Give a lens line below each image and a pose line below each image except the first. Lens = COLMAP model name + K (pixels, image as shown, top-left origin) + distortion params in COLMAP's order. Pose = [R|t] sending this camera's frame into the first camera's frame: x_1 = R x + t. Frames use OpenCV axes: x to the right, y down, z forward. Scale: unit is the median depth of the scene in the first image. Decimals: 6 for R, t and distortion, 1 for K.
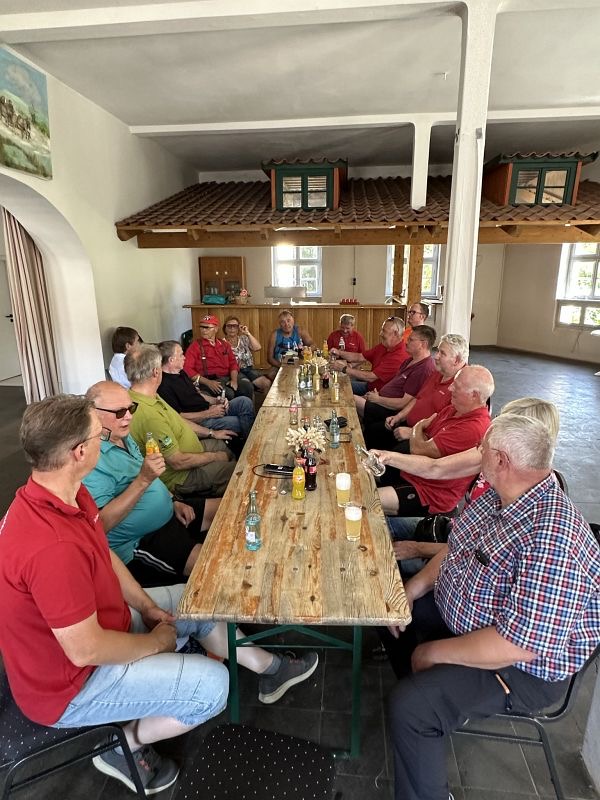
lens RADIAL K [[487.2, 0, 301.3], [0, 487.2, 405.1], [0, 0, 1]] dist [0.028883, 0.000605]
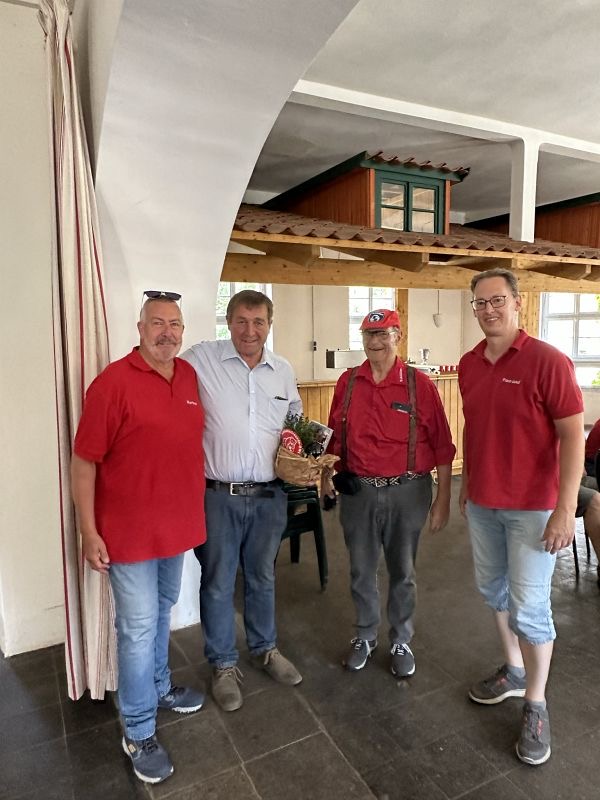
lens RADIAL K [[554.5, 0, 300.6], [0, 554.5, 400.1], [0, 0, 1]] dist [0.008500, -0.001216]
pose [[0.846705, -0.066843, 0.527846, -0.577681], [0.155164, 0.979975, -0.124796, -0.119535], [-0.508934, 0.187568, 0.840121, 0.535767]]
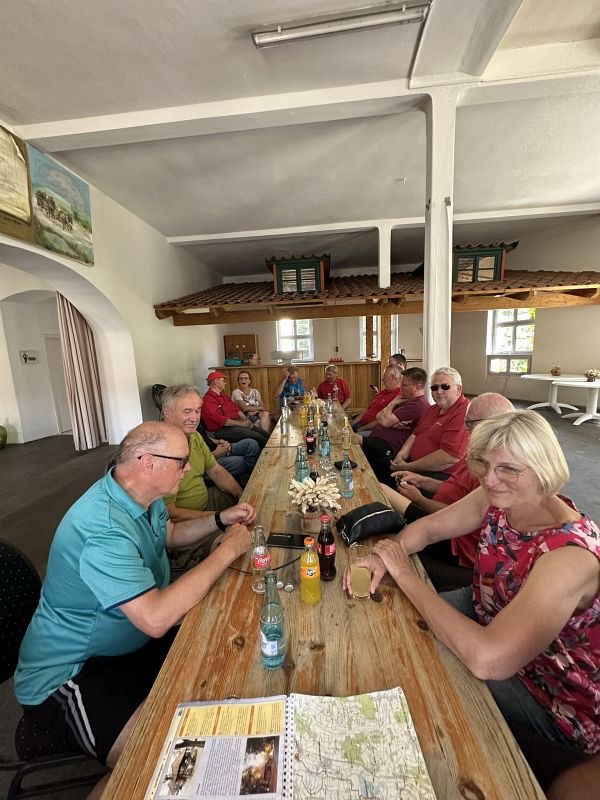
lens RADIAL K [[319.0, 0, 299.9], [0, 319.0, 401.3], [0, 0, 1]] dist [0.000215, -0.000286]
pose [[0.999246, -0.038812, -0.000345, -0.003365], [0.038500, 0.992257, -0.118080, -0.006200], [0.004926, 0.117978, 0.993004, 0.195176]]
